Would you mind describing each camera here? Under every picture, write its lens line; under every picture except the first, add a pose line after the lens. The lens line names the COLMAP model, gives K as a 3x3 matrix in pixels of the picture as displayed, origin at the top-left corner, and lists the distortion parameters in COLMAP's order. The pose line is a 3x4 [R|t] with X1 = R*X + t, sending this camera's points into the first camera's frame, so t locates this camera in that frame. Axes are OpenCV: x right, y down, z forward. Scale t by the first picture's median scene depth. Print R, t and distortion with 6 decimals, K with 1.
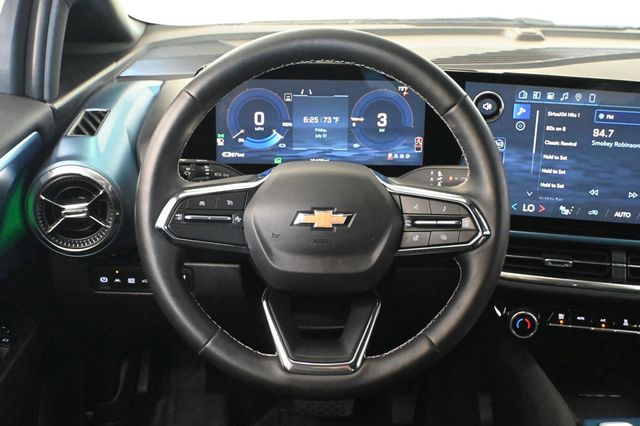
lens RADIAL K [[805.0, 0, 319.9], [0, 805.0, 212.7], [0, 0, 1]] dist [0.006124, 0.000000]
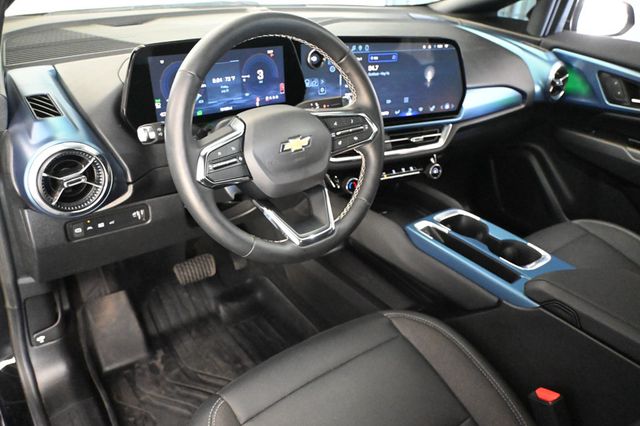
lens RADIAL K [[487.2, 0, 319.8], [0, 487.2, 211.7], [0, 0, 1]] dist [0.011808, -0.001230]
pose [[0.800839, -0.265060, 0.537028, -0.389925], [0.171340, 0.960646, 0.218635, -0.049990], [-0.573846, -0.083077, 0.814739, 0.174600]]
